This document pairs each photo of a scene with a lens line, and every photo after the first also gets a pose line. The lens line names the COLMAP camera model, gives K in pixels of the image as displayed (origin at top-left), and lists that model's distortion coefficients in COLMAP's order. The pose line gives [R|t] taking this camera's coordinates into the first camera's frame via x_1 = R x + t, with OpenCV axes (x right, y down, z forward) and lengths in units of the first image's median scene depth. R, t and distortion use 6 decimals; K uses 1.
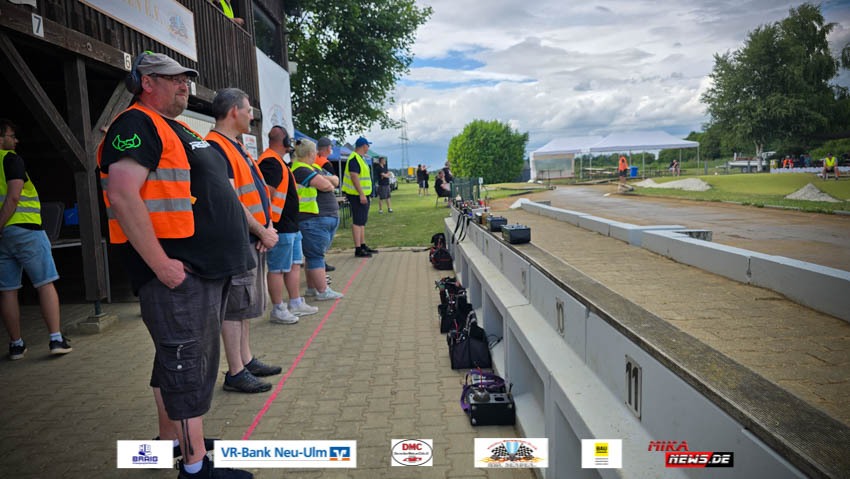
lens RADIAL K [[577.5, 0, 411.4], [0, 577.5, 241.3], [0, 0, 1]] dist [-0.004017, -0.005414]
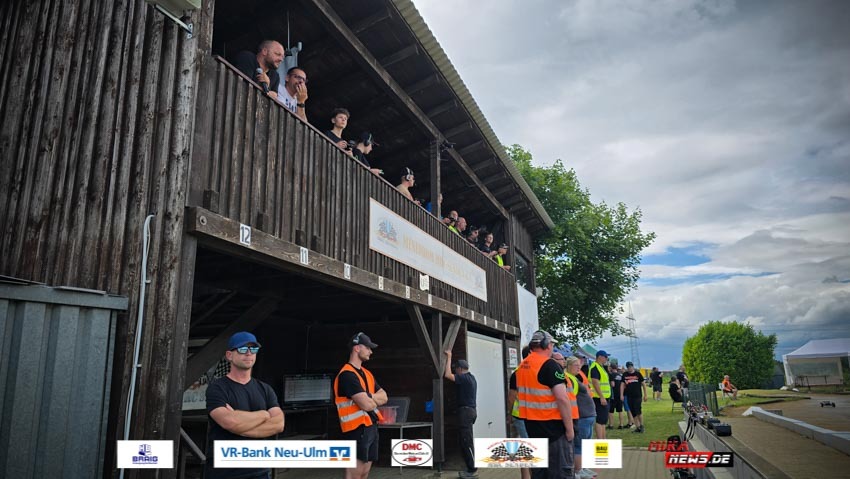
lens RADIAL K [[577.5, 0, 411.4], [0, 577.5, 241.3], [0, 0, 1]] dist [-0.004017, -0.005414]
pose [[0.930827, -0.056241, -0.361106, -0.001403], [-0.066683, 0.945363, -0.319128, 0.012329], [0.359324, 0.321133, 0.876219, -0.171370]]
